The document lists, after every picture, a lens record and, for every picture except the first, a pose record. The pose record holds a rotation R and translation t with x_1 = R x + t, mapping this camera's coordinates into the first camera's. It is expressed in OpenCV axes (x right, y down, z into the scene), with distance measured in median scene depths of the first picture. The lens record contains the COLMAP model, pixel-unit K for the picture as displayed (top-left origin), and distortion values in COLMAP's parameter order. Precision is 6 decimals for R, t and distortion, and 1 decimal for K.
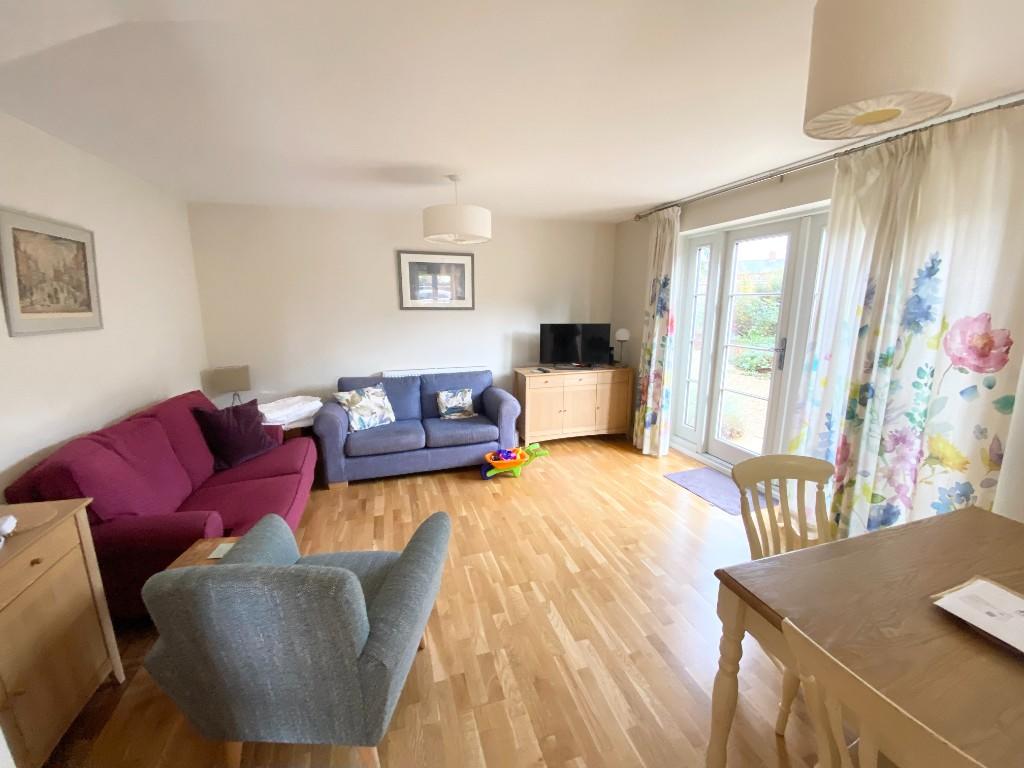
lens RADIAL K [[410.1, 0, 512.2], [0, 410.1, 383.9], [0, 0, 1]] dist [-0.001121, -0.000031]
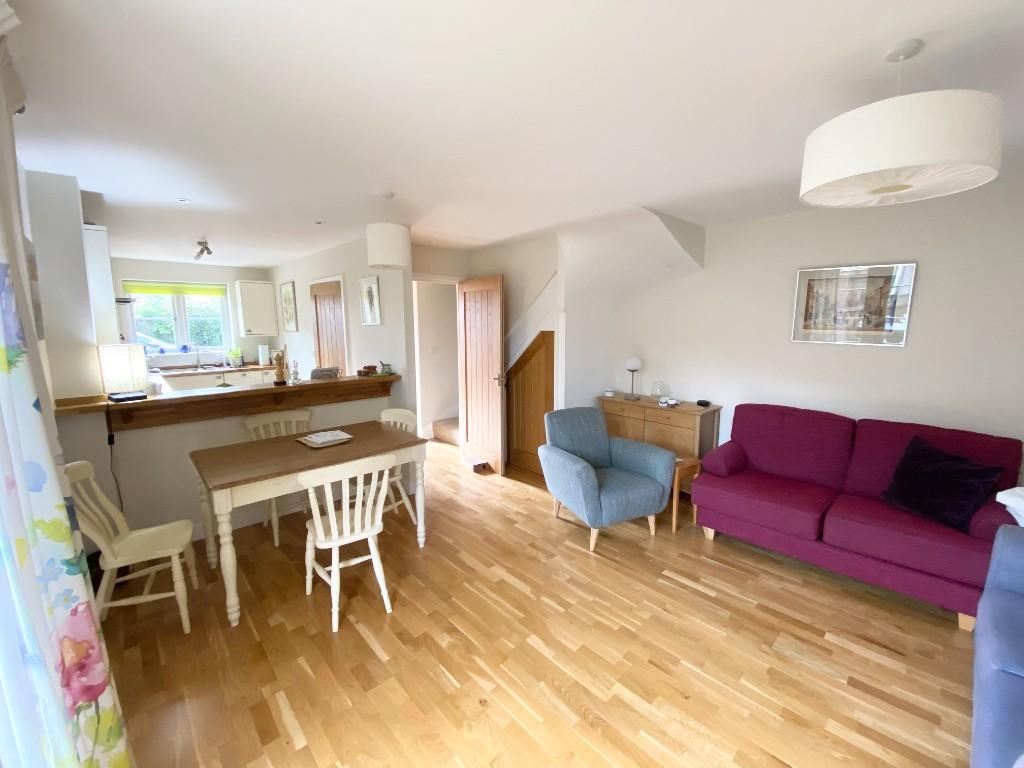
lens RADIAL K [[410.1, 0, 508.4], [0, 410.1, 386.2], [0, 0, 1]] dist [-0.001121, -0.000031]
pose [[-0.901408, 0.071825, -0.426972, 0.582715], [-0.074410, 0.945773, 0.316190, -0.346123], [0.426529, 0.316787, -0.847183, 1.706075]]
